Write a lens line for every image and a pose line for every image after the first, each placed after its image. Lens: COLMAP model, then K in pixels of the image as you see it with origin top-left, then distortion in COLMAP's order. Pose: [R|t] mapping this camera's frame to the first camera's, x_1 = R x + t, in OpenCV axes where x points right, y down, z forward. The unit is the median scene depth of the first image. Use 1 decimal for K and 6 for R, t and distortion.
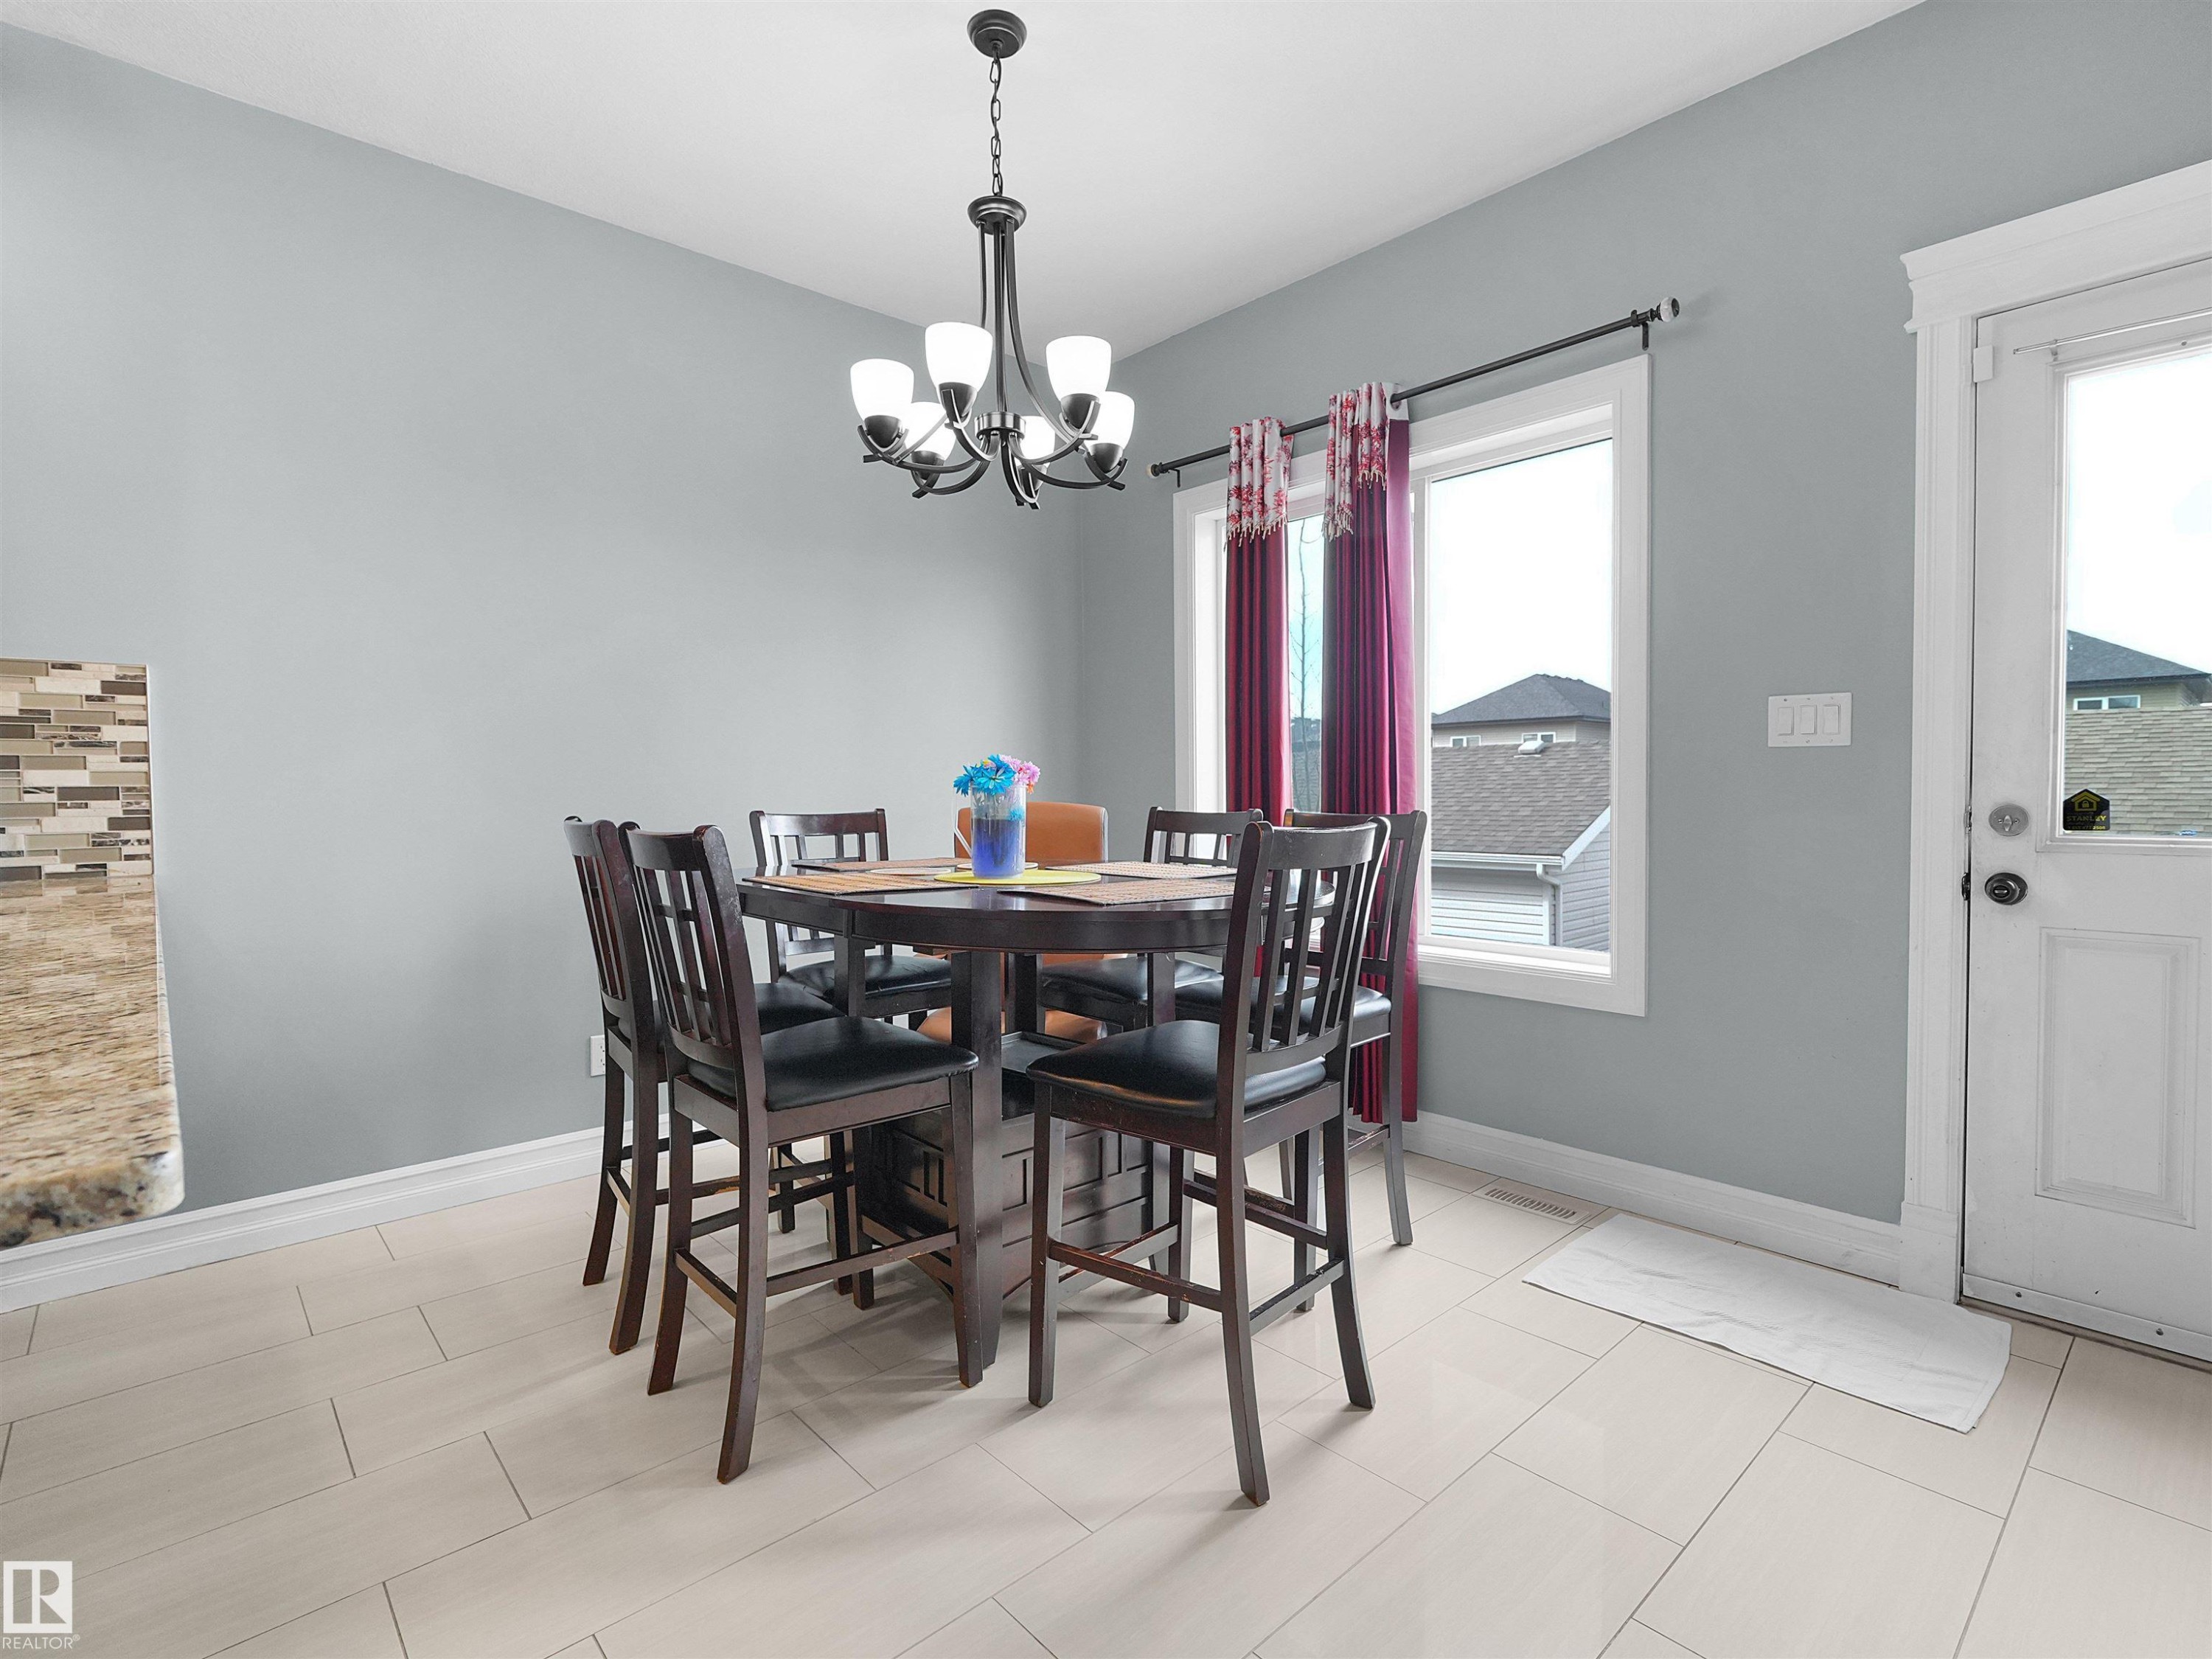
lens RADIAL K [[1074.9, 0, 1106.0], [0, 1074.9, 829.5], [0, 0, 1]] dist [0.001047, -0.000072]
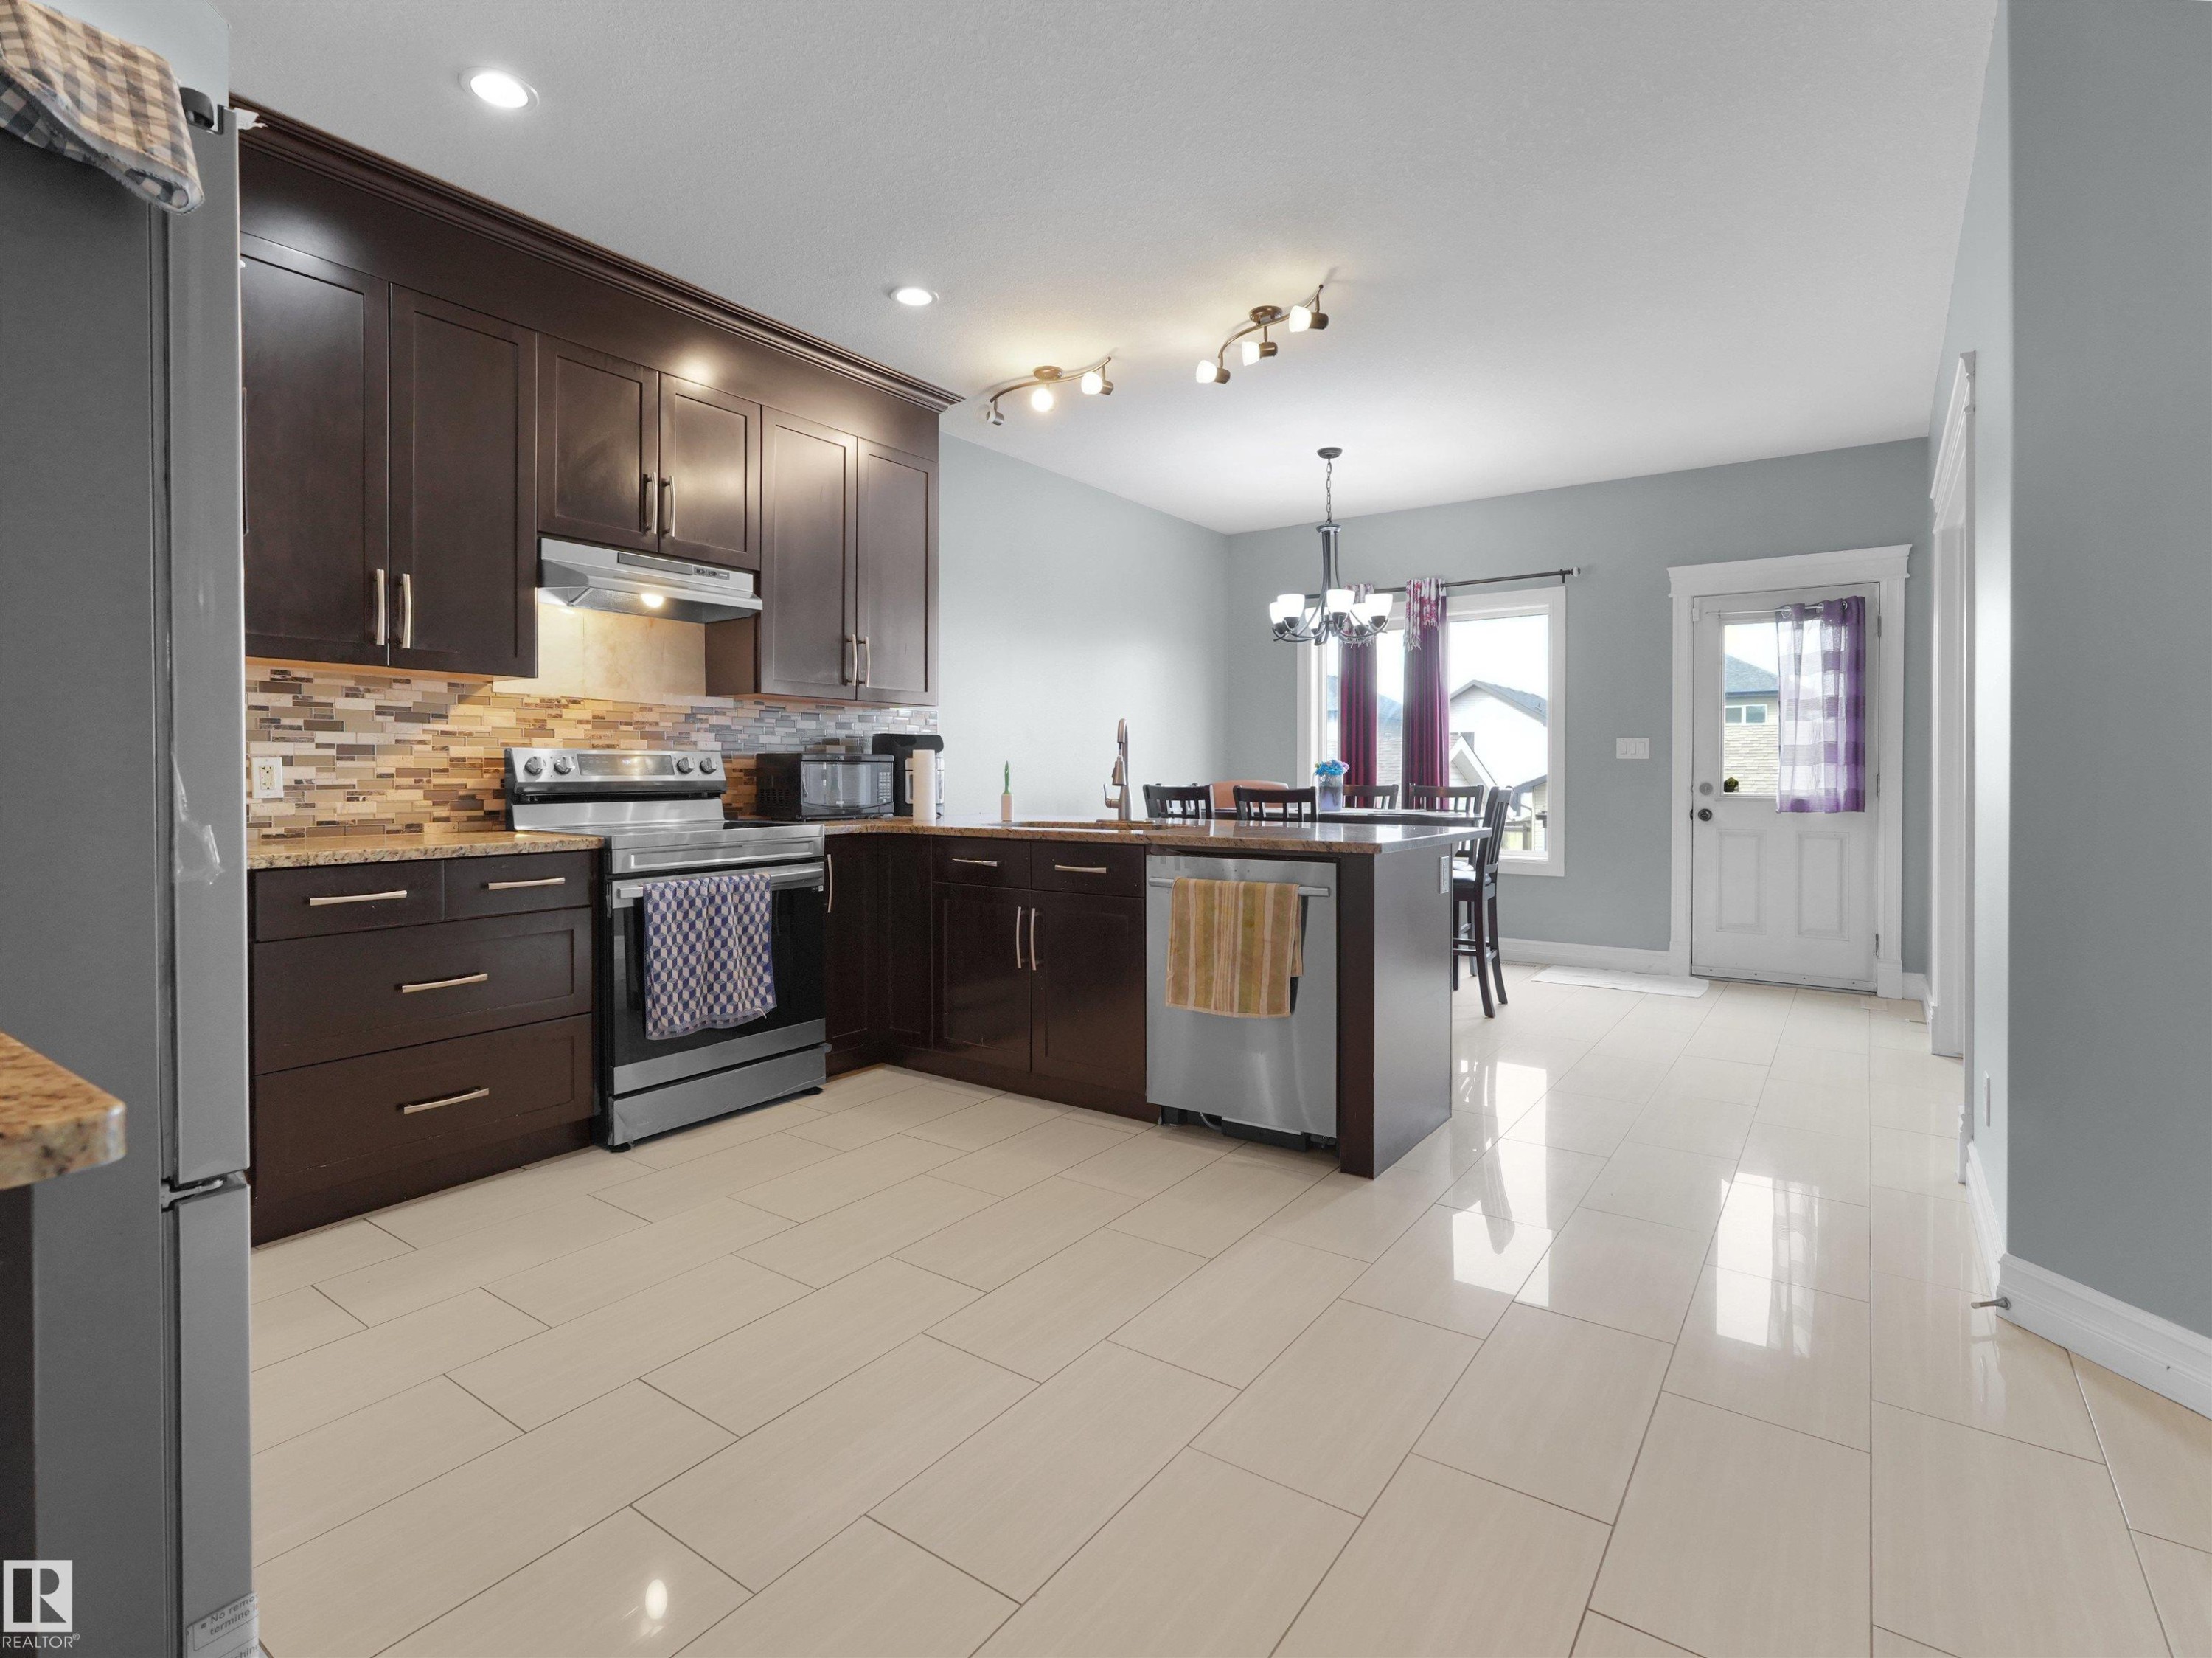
lens RADIAL K [[1090.6, 0, 1108.5], [0, 1090.6, 814.3], [0, 0, 1]] dist [-0.001647, -0.000151]
pose [[0.975902, -0.004501, 0.218165, -0.980099], [0.006406, 0.999947, -0.008025, 0.055551], [-0.218117, 0.009230, 0.975879, -1.074777]]
